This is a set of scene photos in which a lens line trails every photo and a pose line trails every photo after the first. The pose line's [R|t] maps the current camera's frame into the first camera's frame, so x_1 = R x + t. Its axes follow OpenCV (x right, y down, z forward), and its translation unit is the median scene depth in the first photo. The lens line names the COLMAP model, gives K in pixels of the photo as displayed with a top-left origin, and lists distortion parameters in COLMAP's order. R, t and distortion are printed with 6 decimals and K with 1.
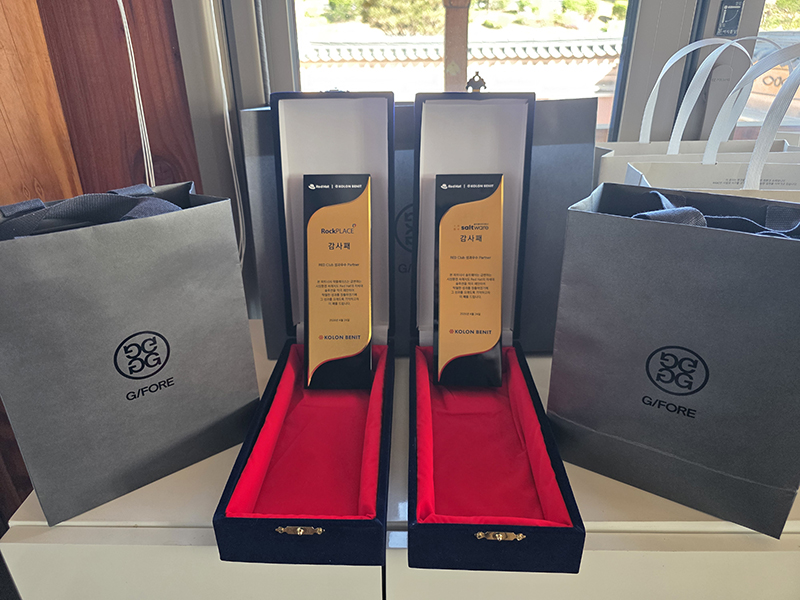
lens RADIAL K [[538.0, 0, 400.2], [0, 538.0, 305.2], [0, 0, 1]] dist [0.059443, -0.053945]
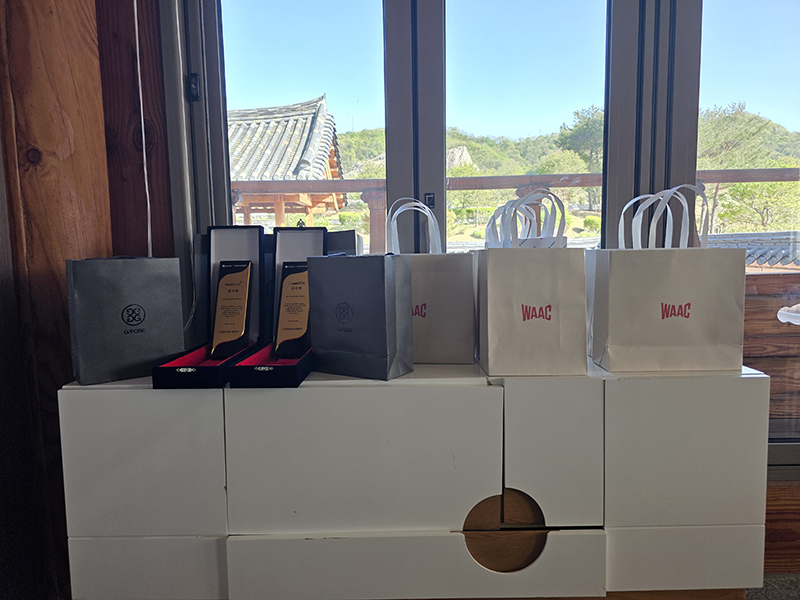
lens RADIAL K [[538.0, 0, 400.2], [0, 538.0, 305.2], [0, 0, 1]] dist [0.059443, -0.053945]
pose [[0.999988, -0.004646, 0.001627, 0.544424], [0.004922, 0.940168, -0.340674, 0.674993], [0.000053, 0.340678, 0.940180, -0.992374]]
